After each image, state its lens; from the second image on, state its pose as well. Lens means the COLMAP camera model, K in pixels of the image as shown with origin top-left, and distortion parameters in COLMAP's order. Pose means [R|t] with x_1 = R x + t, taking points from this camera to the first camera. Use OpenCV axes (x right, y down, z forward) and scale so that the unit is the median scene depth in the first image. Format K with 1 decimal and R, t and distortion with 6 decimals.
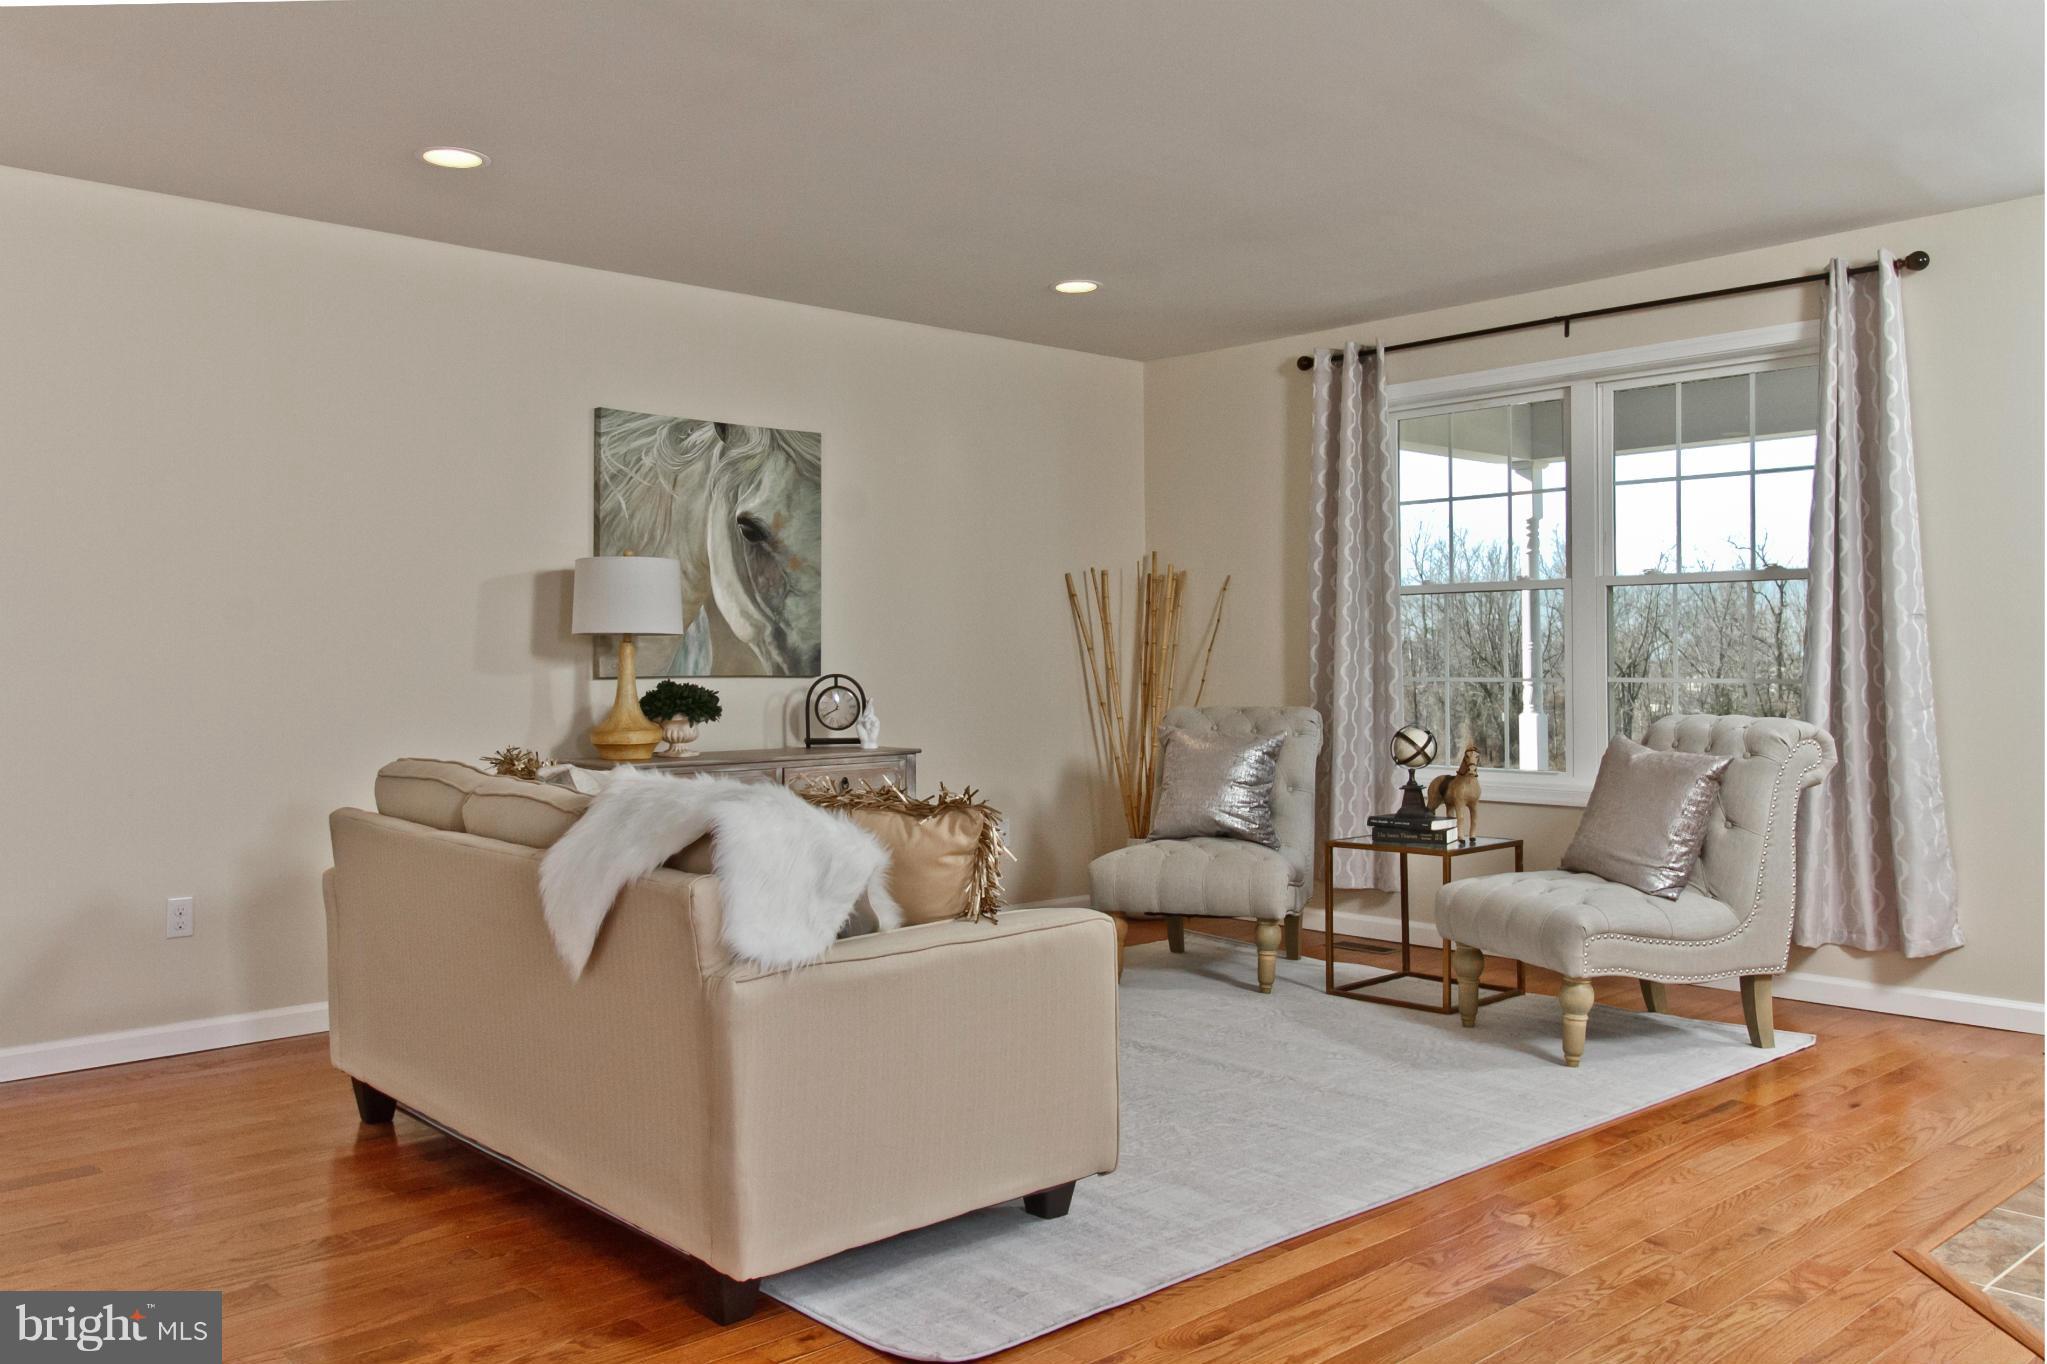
lens RADIAL K [[1671.1, 0, 1020.5], [0, 1671.1, 667.3], [0, 0, 1]] dist [-0.009454, -0.000374]
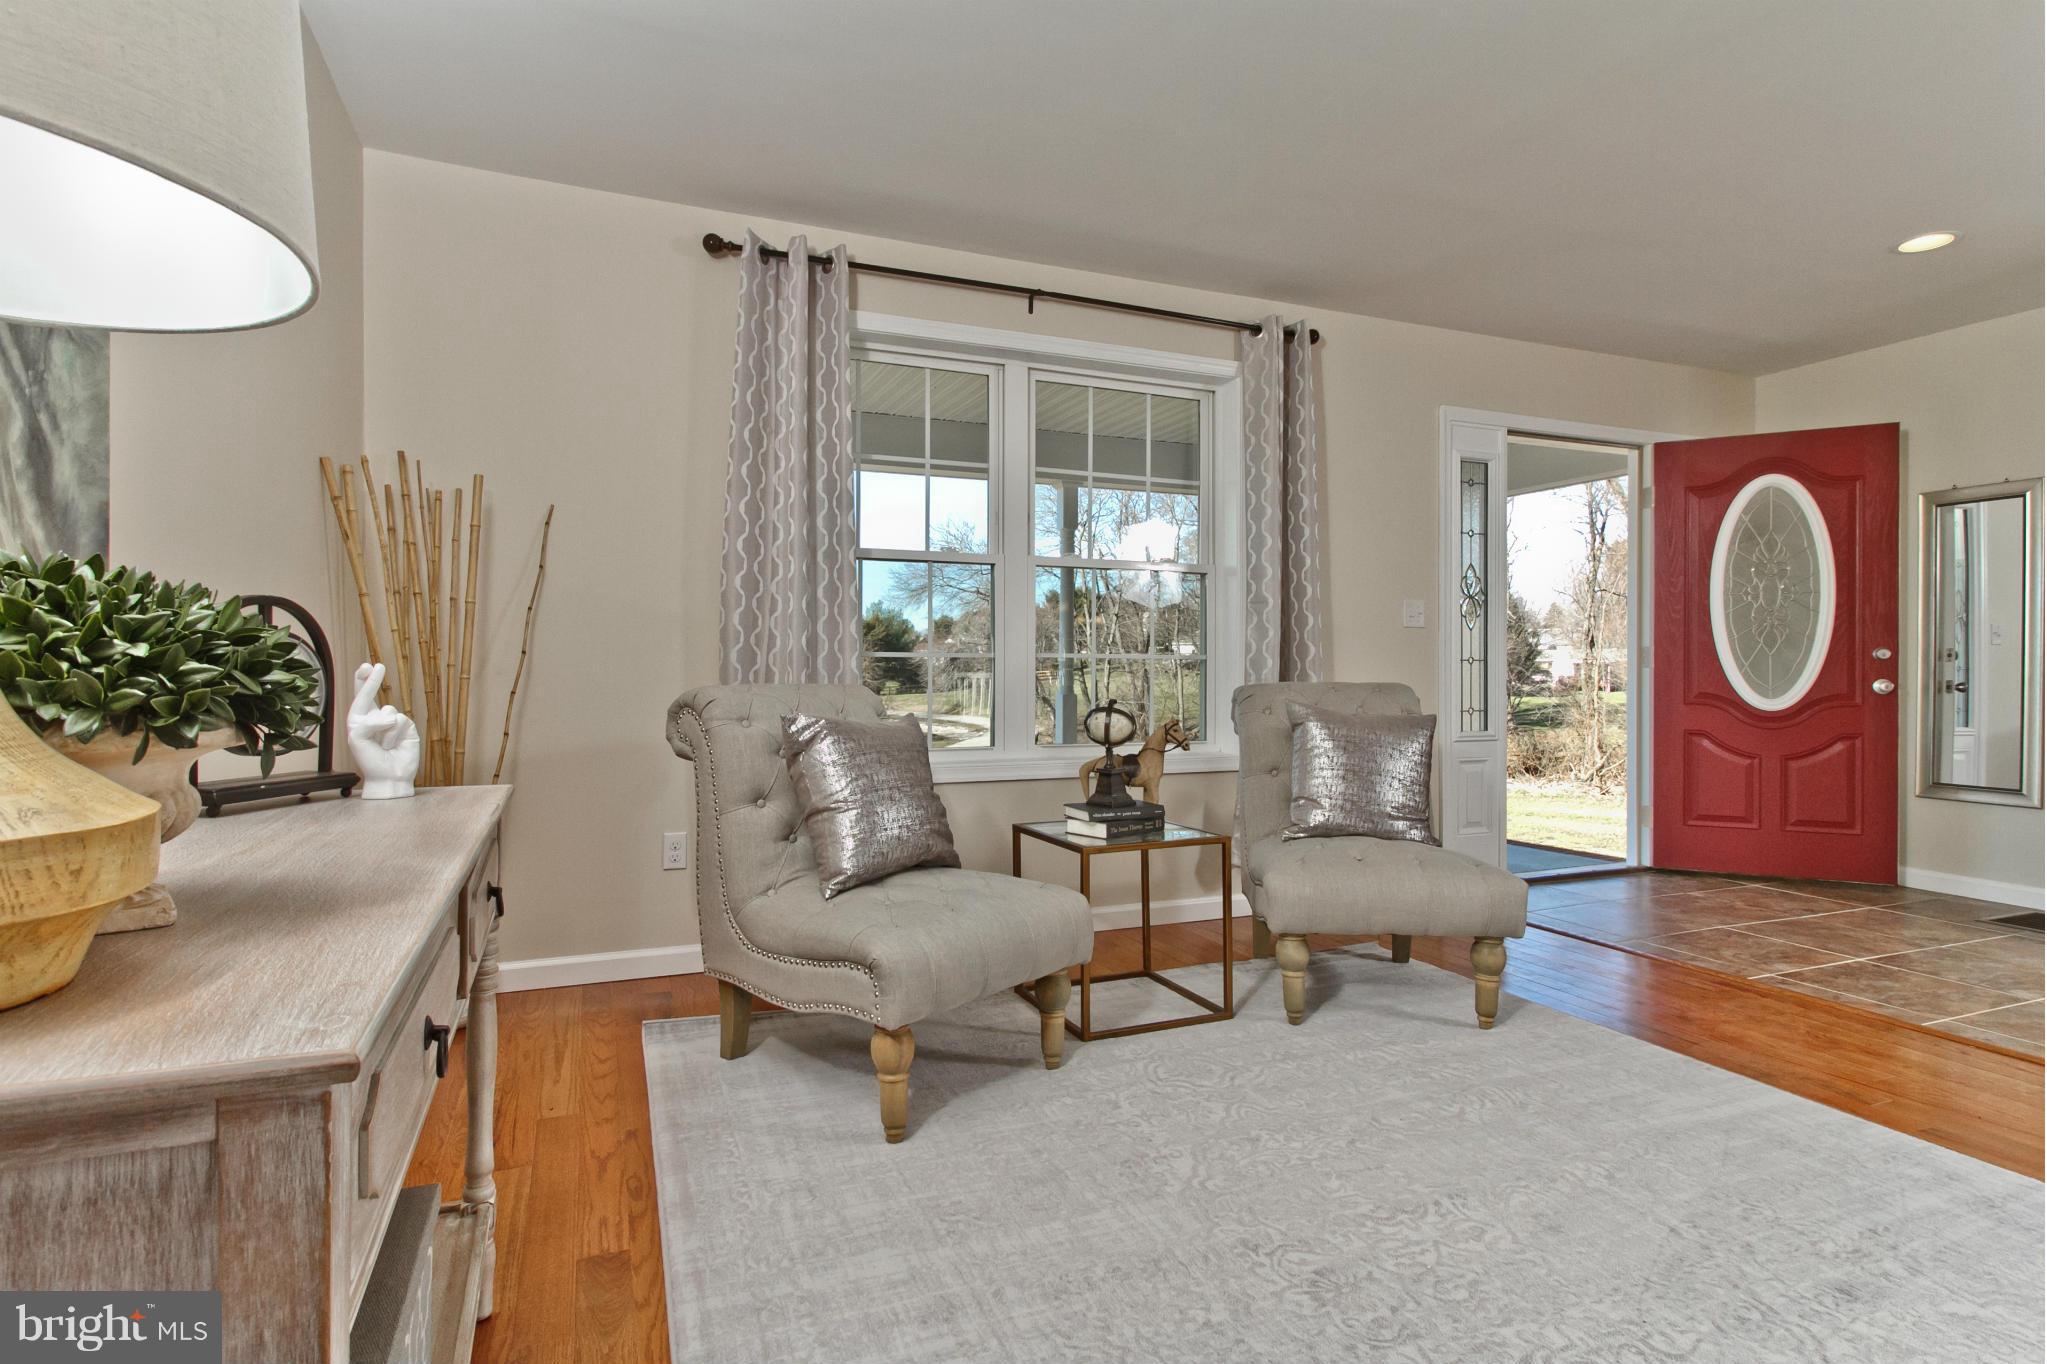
lens RADIAL K [[1060.0, 0, 1024.1], [0, 1060.0, 676.4], [0, 0, 1]] dist [-0.005353, -0.000055]
pose [[0.345261, 0.005504, 0.938491, -0.267911], [-0.000791, 0.999984, -0.005574, 0.023075], [-0.938506, 0.001182, 0.345260, 0.780110]]
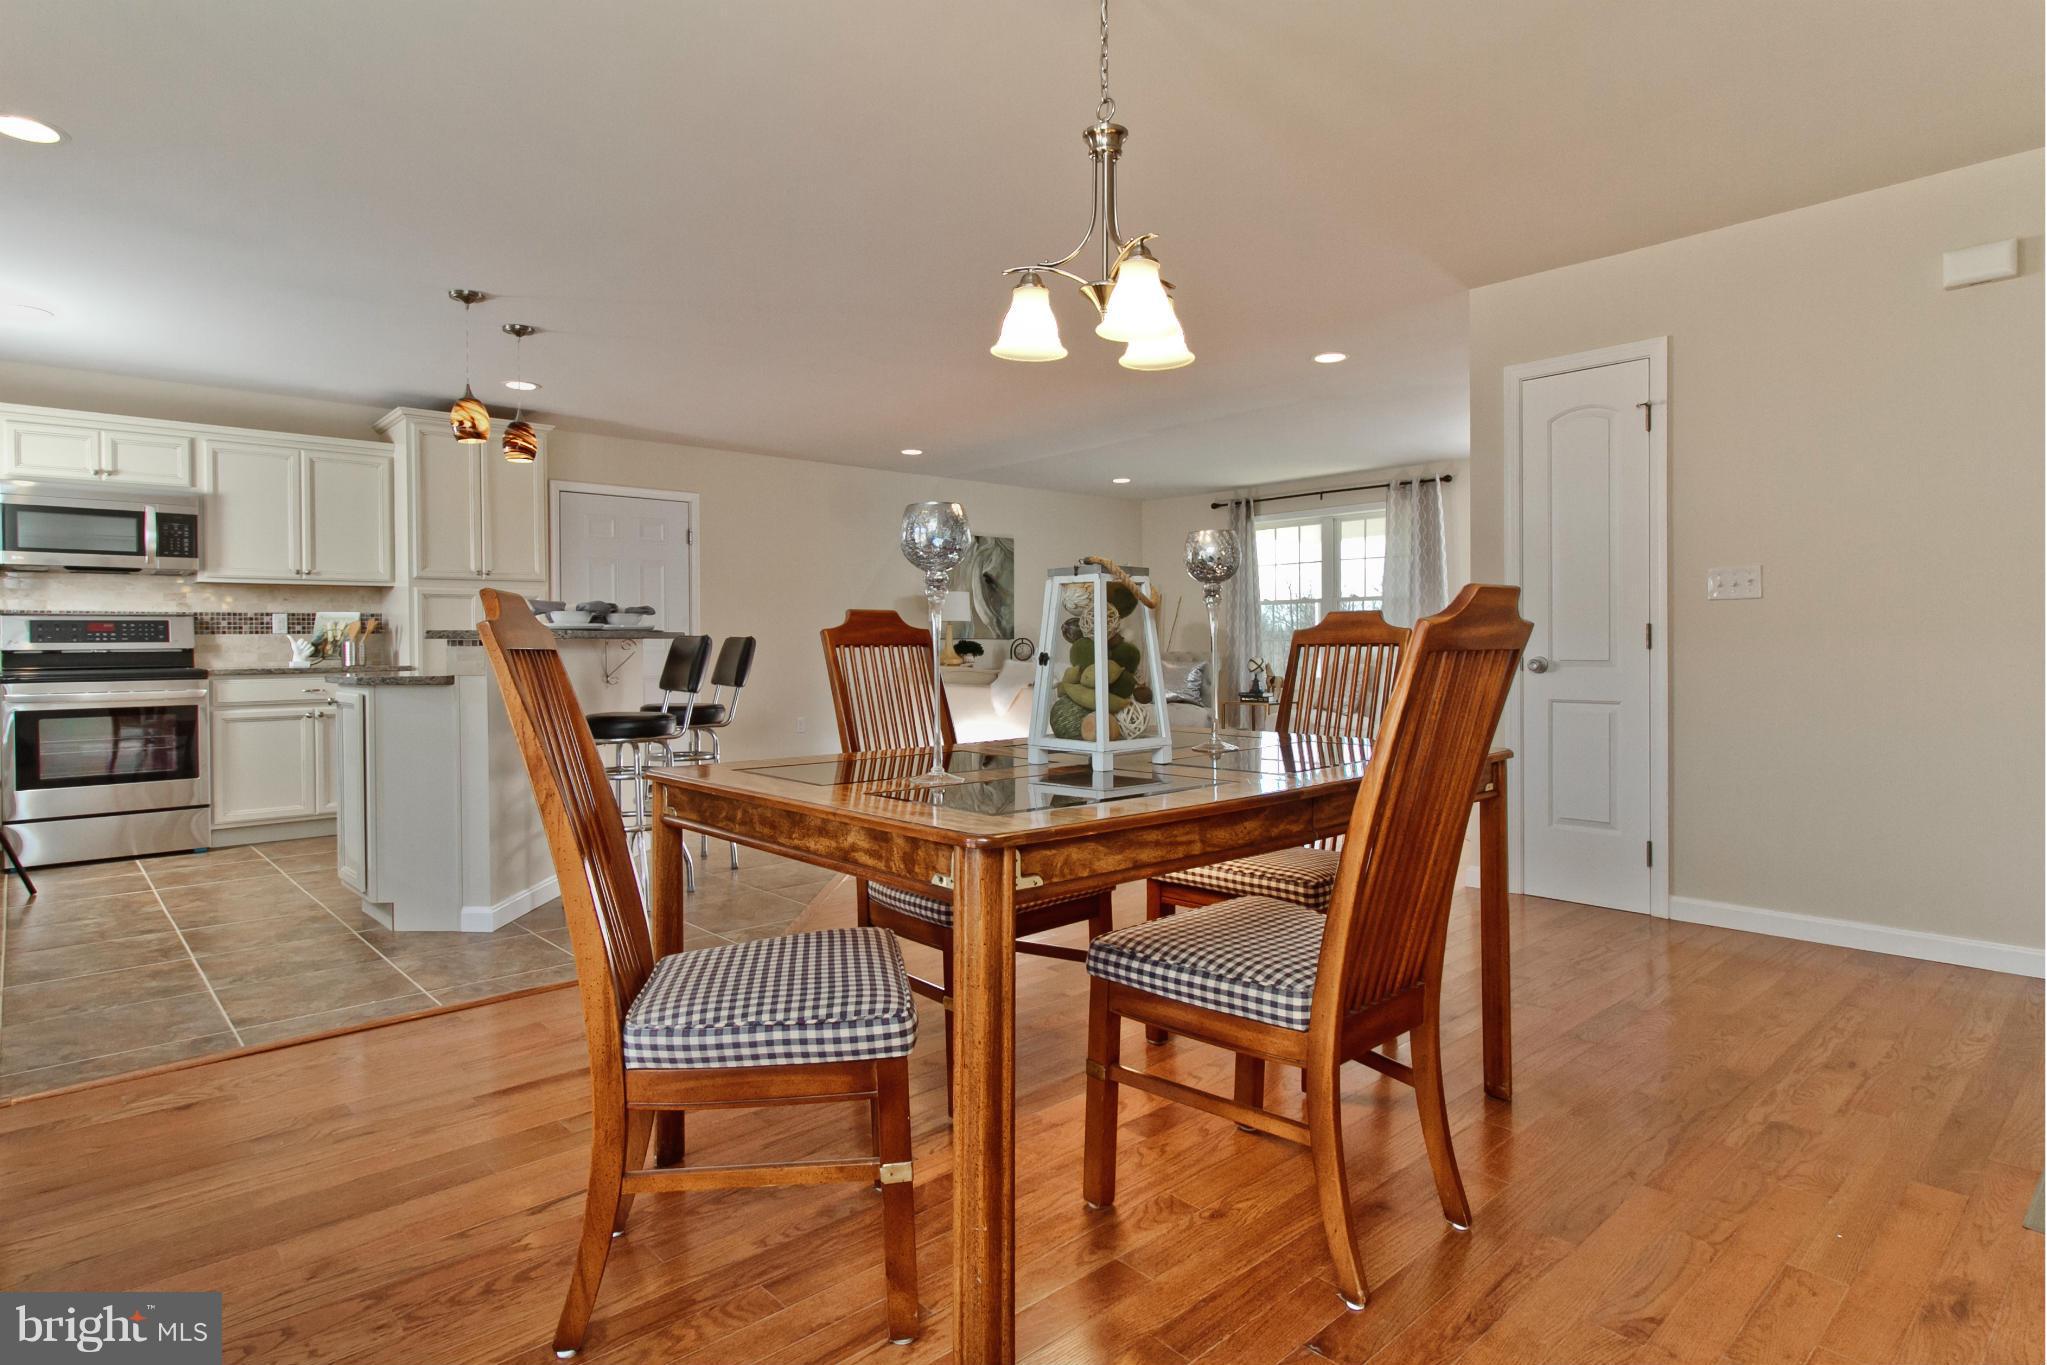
lens RADIAL K [[1123.1, 0, 1023.2], [0, 1123.1, 665.9], [0, 0, 1]] dist [0.008372, 0.000995]
pose [[0.999974, -0.000597, -0.007199, -0.098358], [0.000706, 0.999886, 0.015106, 0.020431], [0.007189, -0.015111, 0.999860, -0.654370]]
